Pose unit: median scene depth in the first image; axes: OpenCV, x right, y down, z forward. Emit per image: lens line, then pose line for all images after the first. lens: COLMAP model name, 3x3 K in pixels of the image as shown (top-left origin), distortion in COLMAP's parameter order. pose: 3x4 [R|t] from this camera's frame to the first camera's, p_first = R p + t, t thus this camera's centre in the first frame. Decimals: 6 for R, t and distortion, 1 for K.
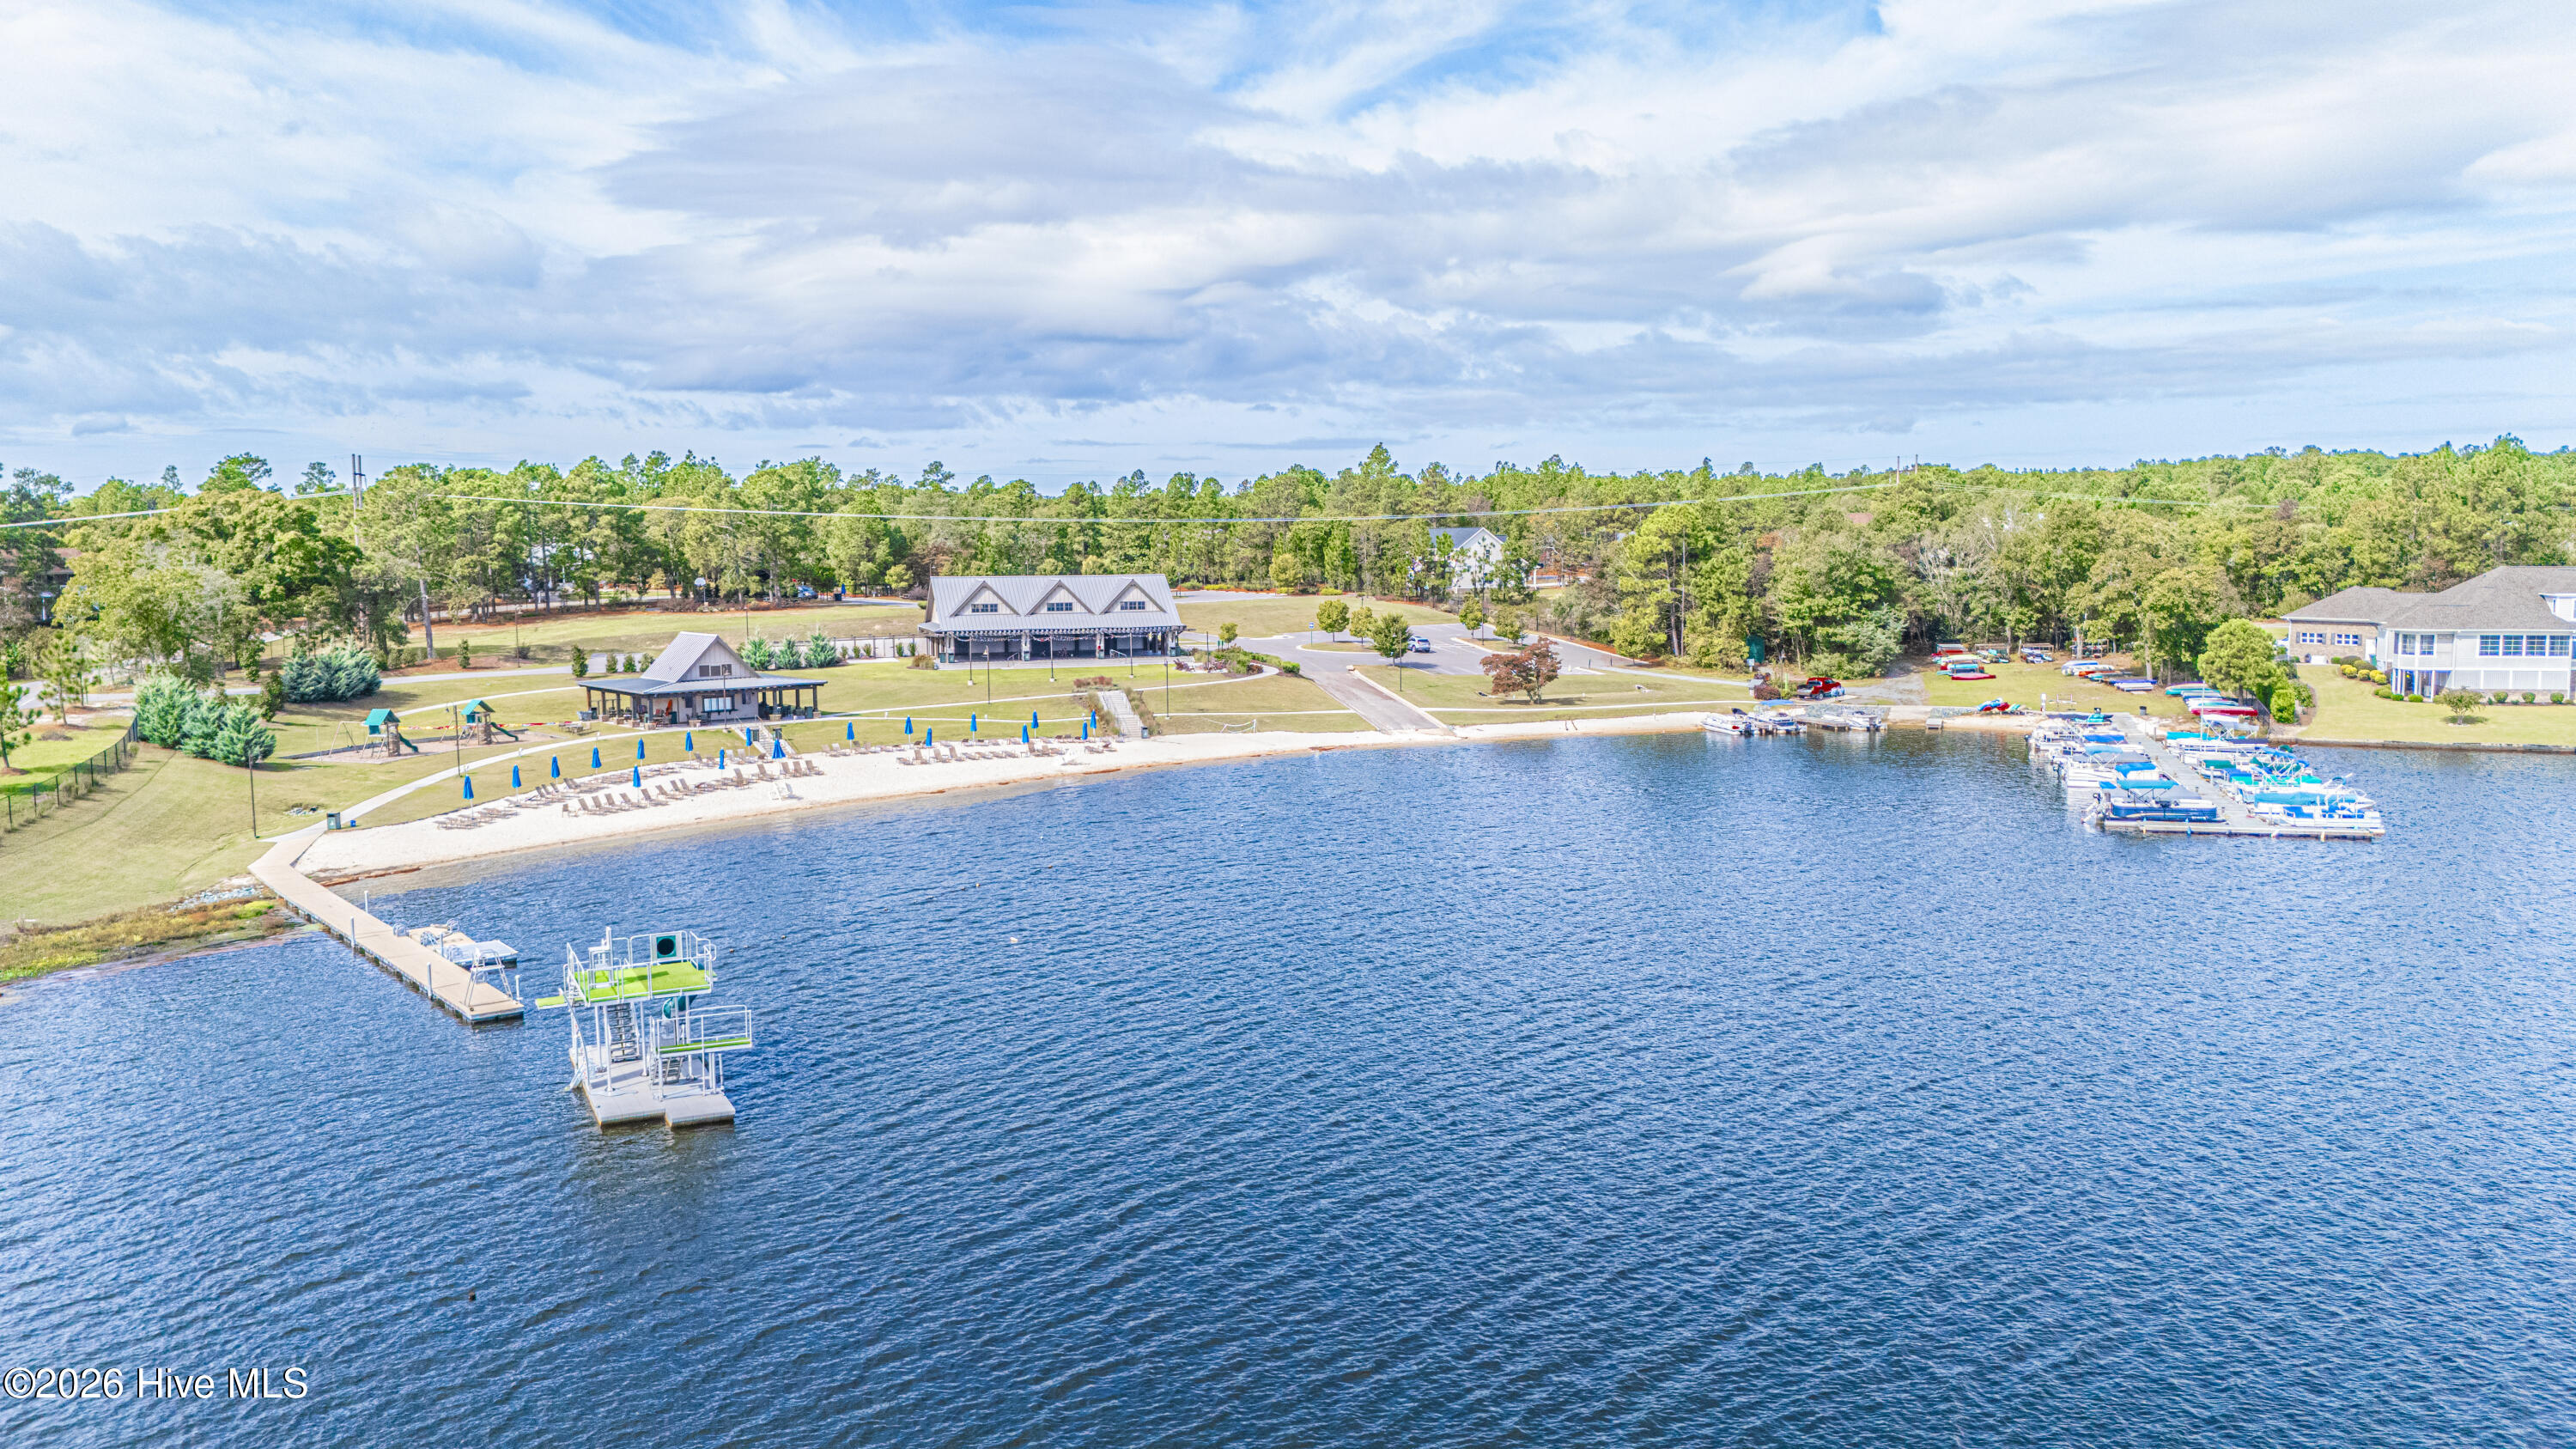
lens RADIAL K [[1924.8, 0, 1304.3], [0, 1924.8, 730.6], [0, 0, 1]] dist [0.085247, -0.084668]
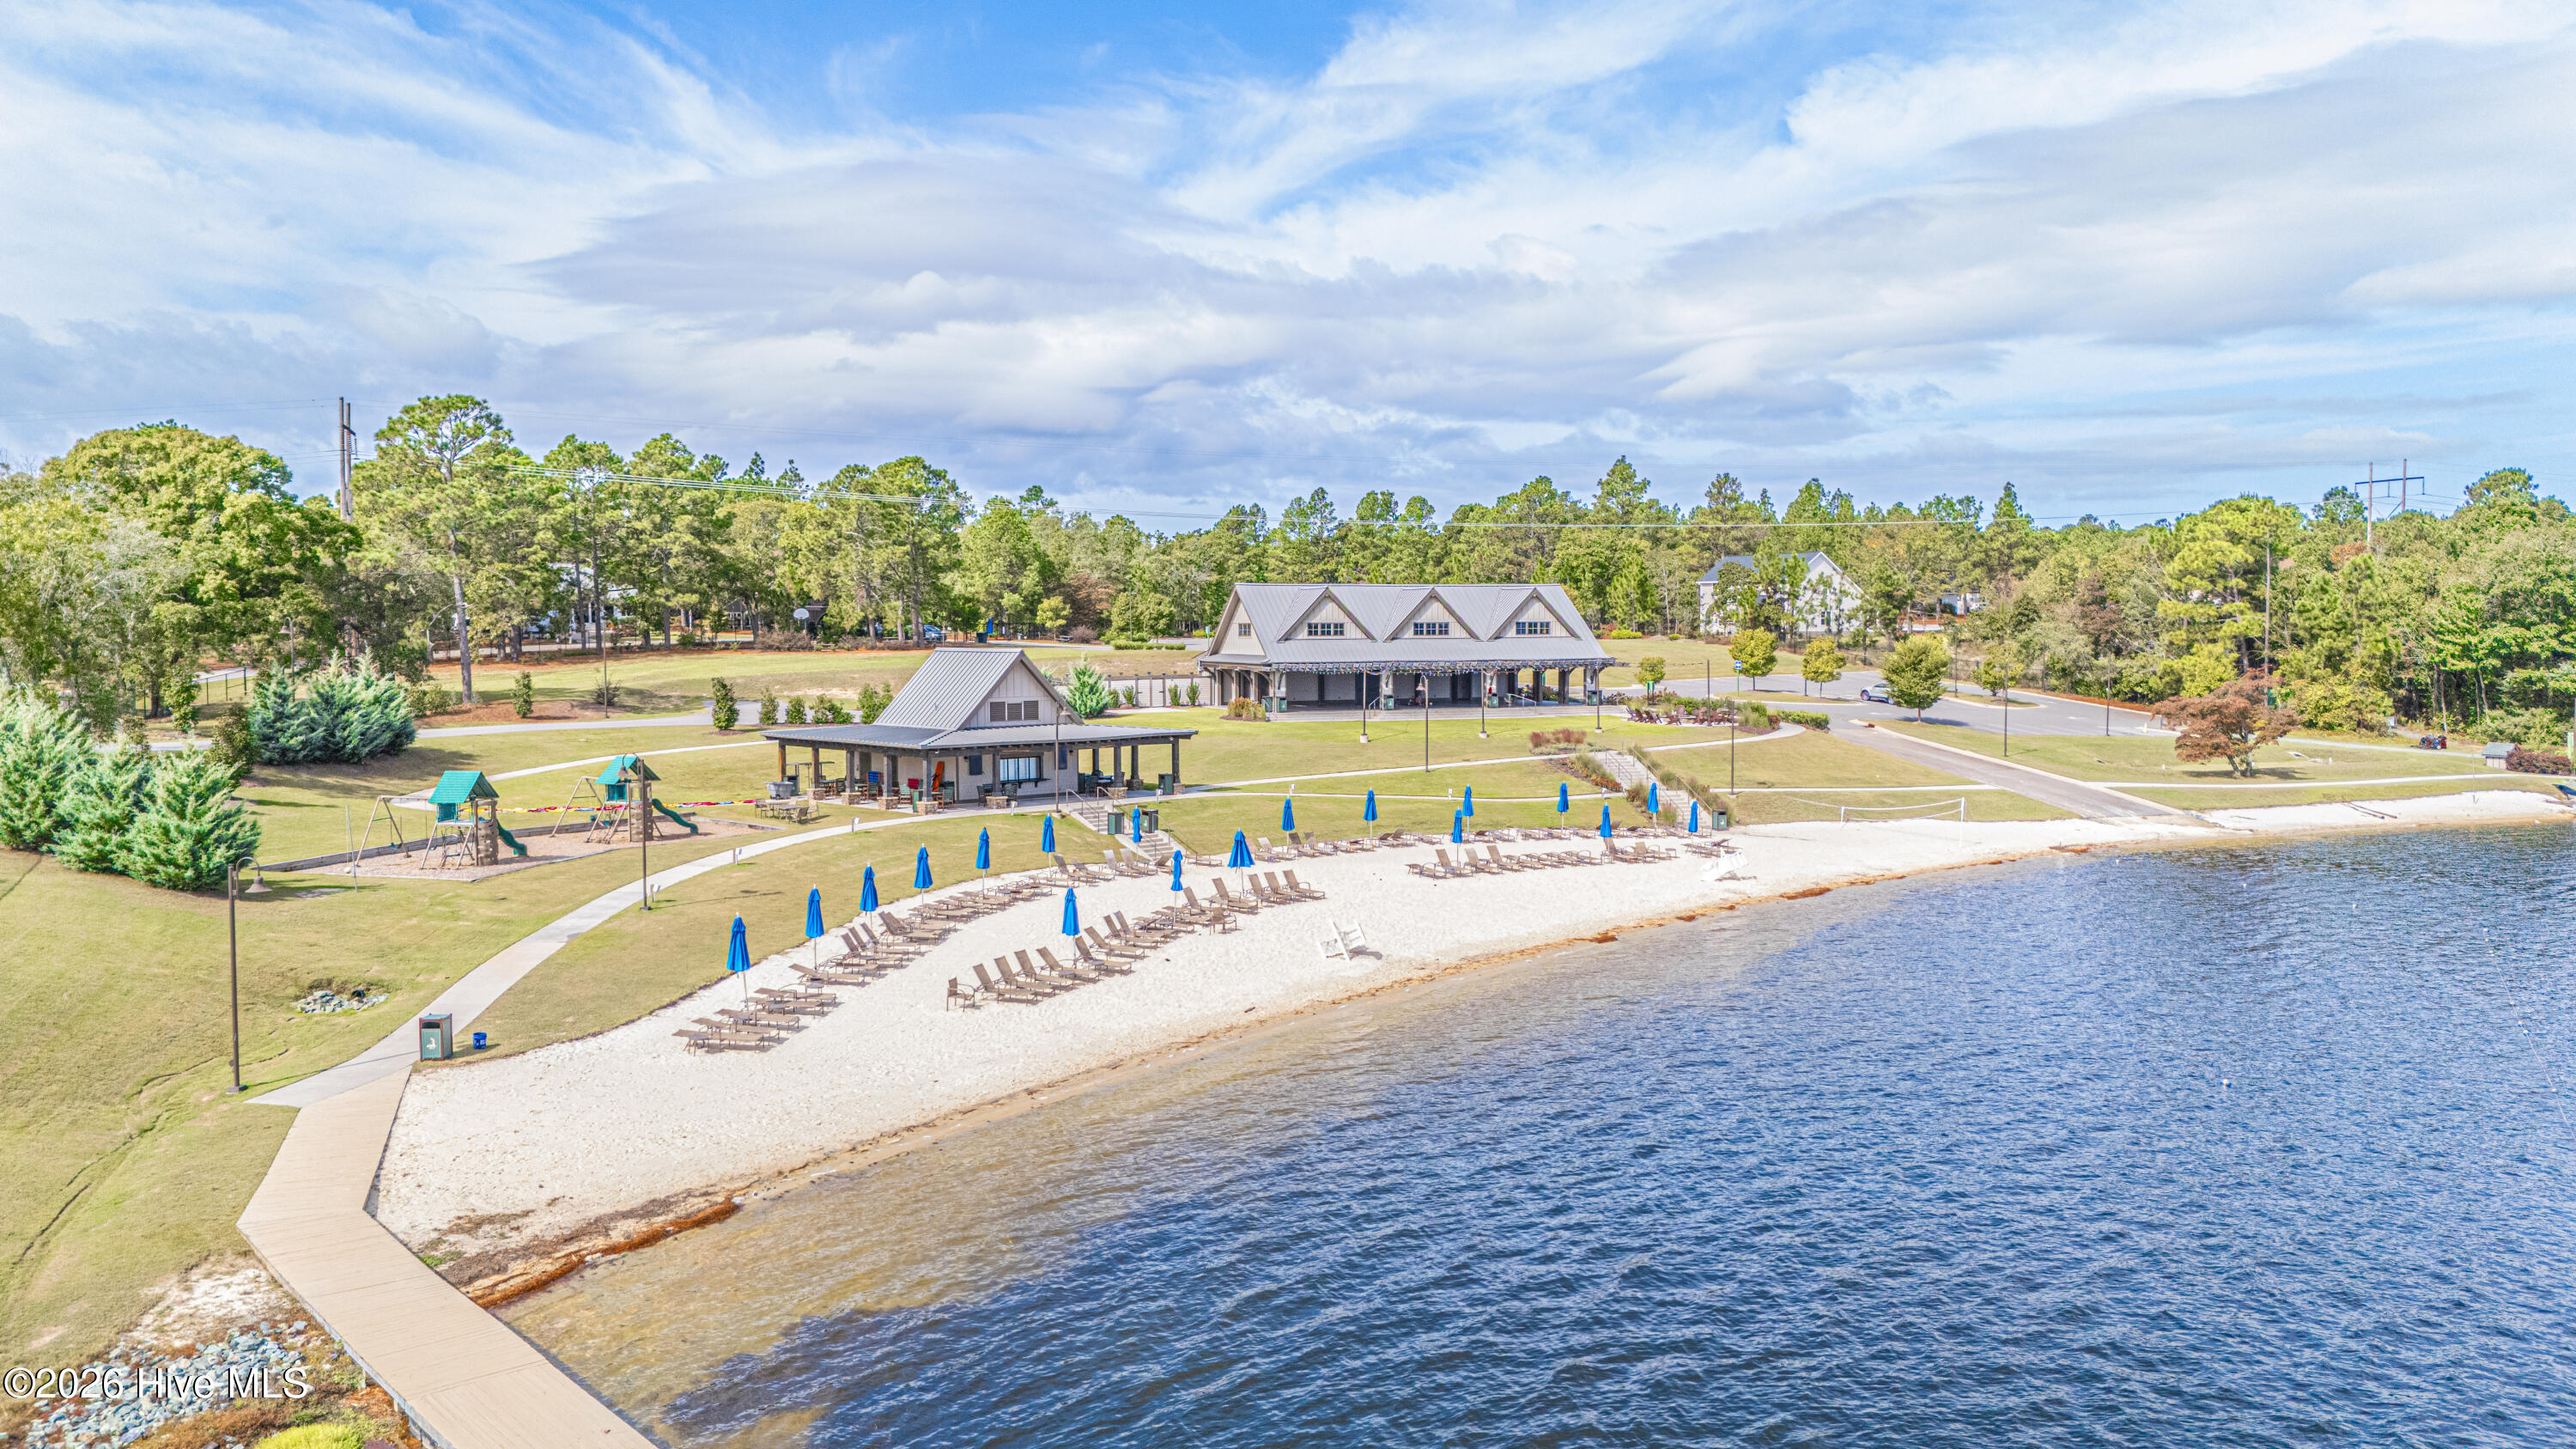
lens RADIAL K [[1924.8, 0, 1304.3], [0, 1924.8, 730.6], [0, 0, 1]] dist [0.085247, -0.084668]
pose [[0.999091, 0.003447, 0.042479, -0.197416], [-0.001421, 0.998864, -0.047631, 0.001609], [-0.042595, 0.047527, 0.997961, 0.347369]]
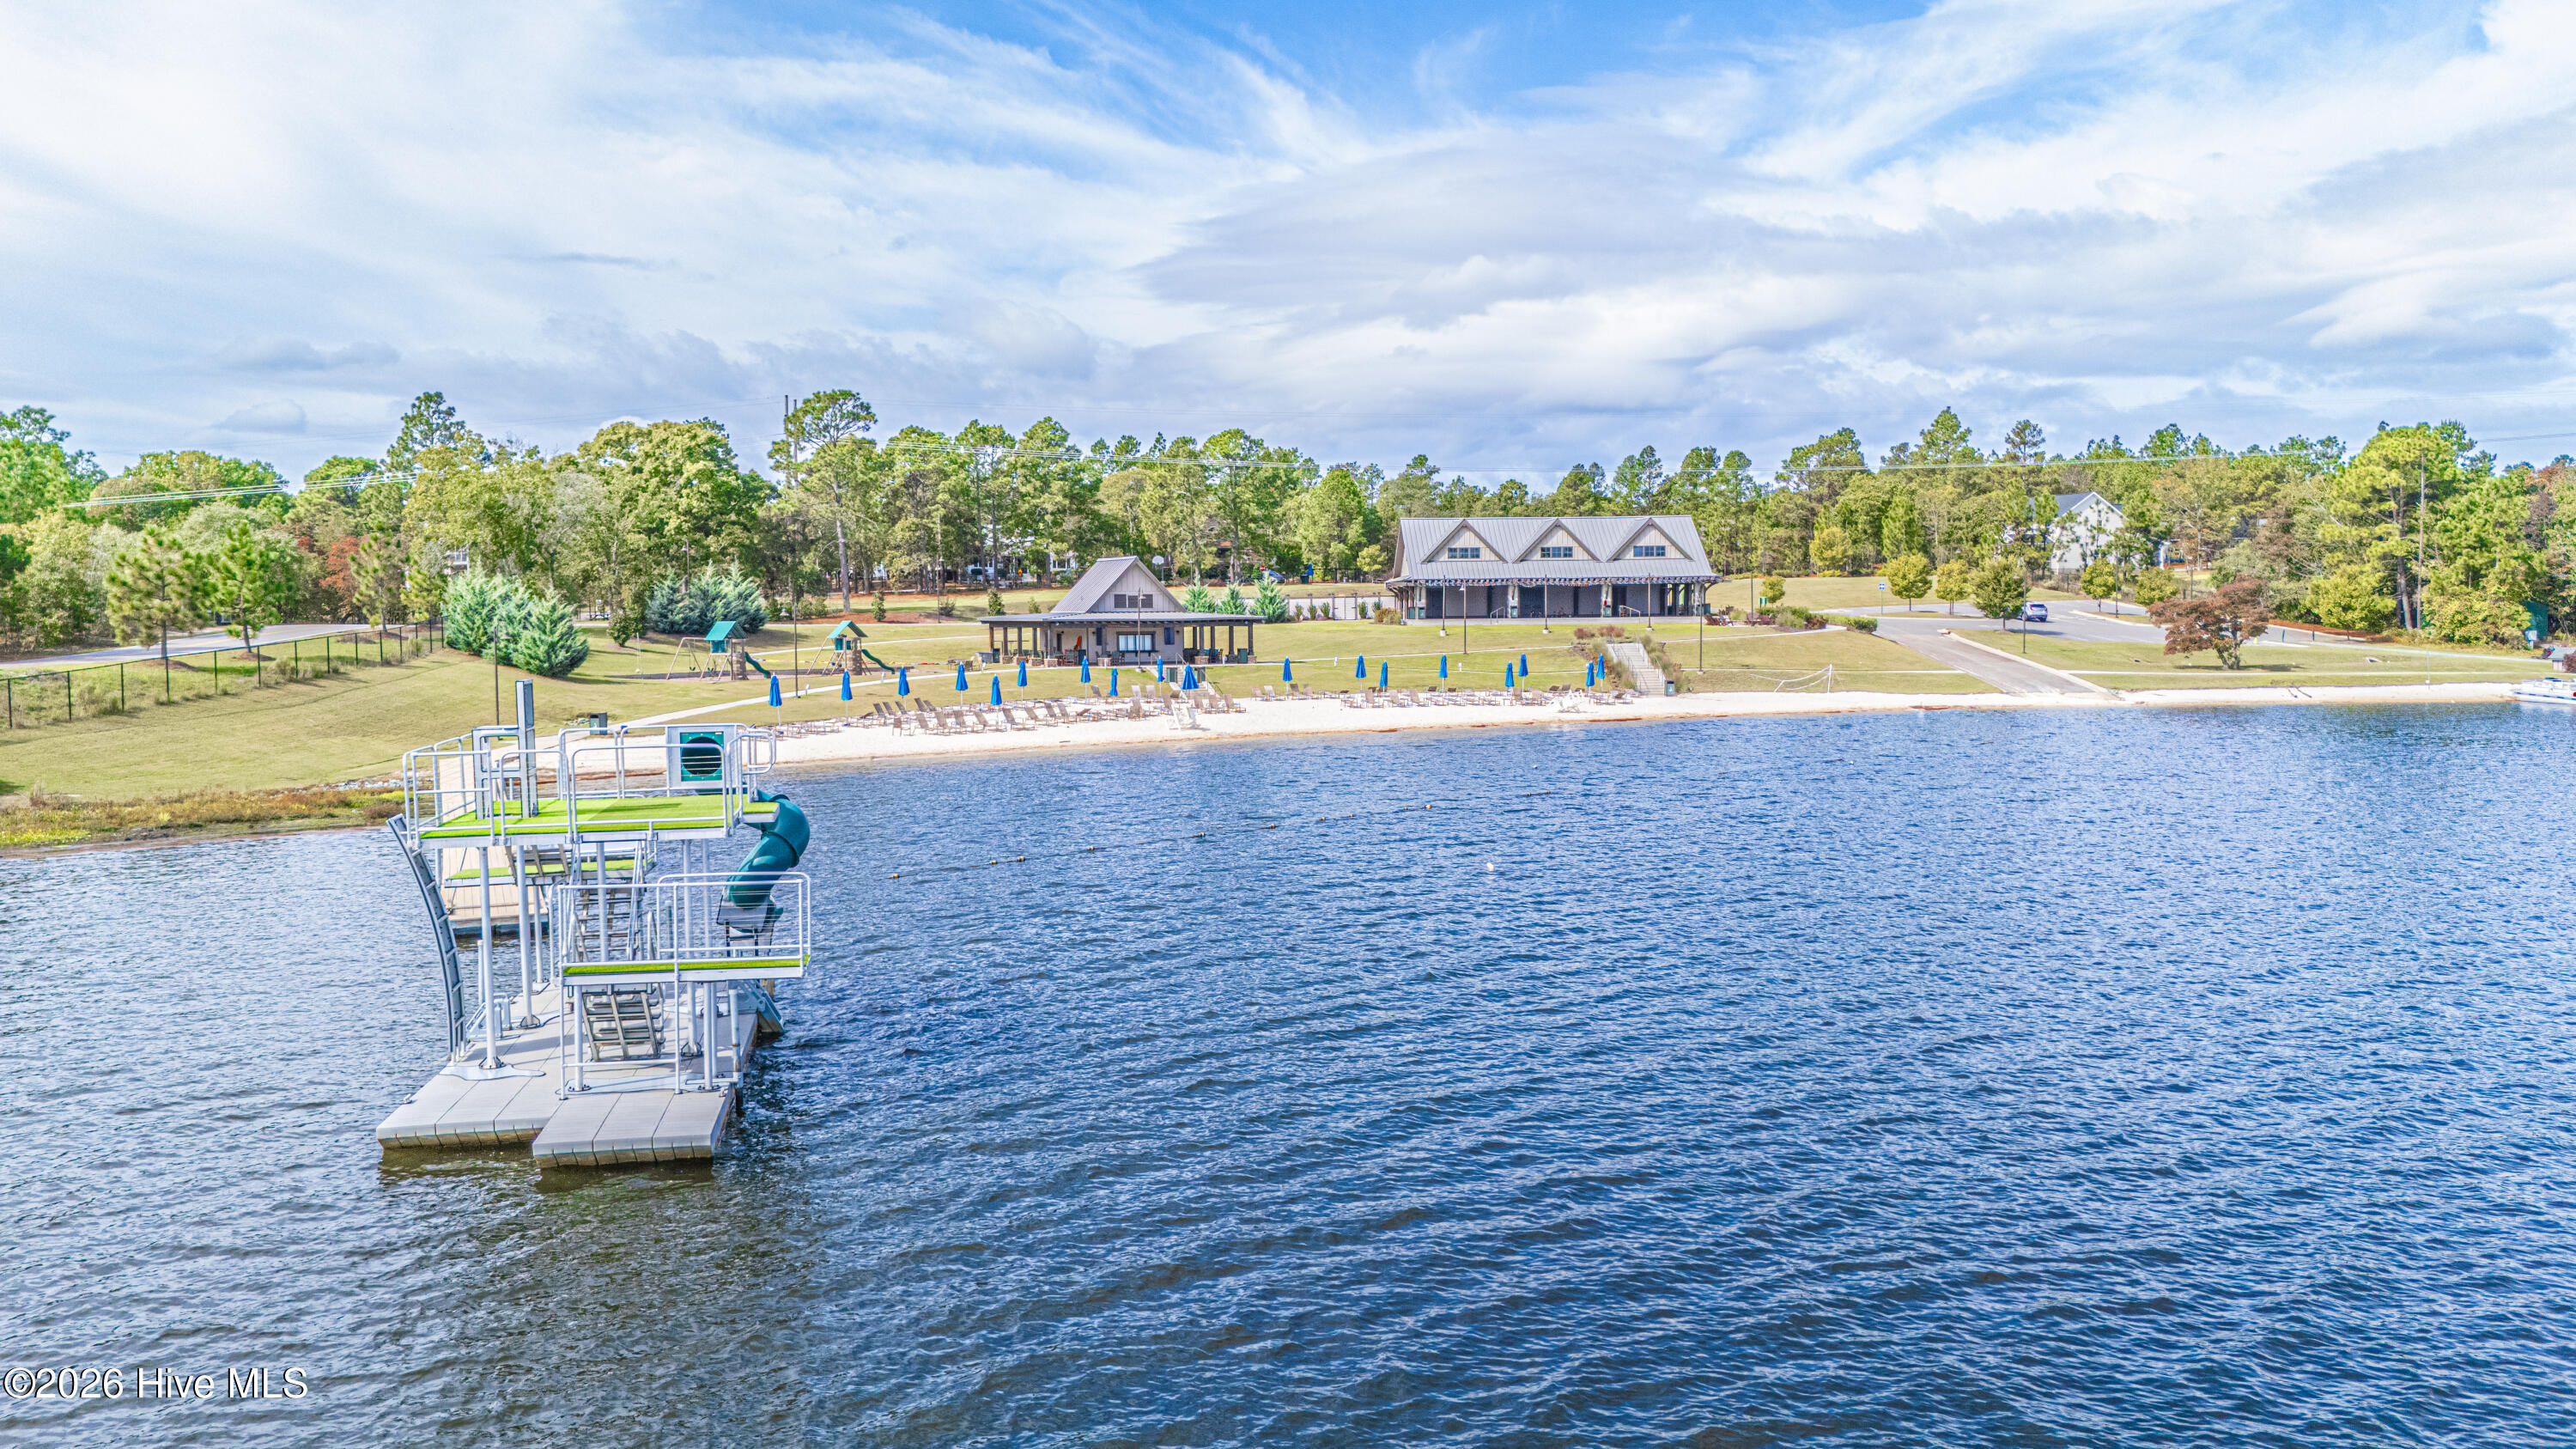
lens RADIAL K [[1924.8, 0, 1304.3], [0, 1924.8, 730.6], [0, 0, 1]] dist [0.085247, -0.084668]
pose [[0.968414, 0.018602, -0.248651, -0.028170], [-0.027862, 0.999041, -0.033773, 0.039171], [0.247785, 0.039634, 0.968004, 0.202675]]
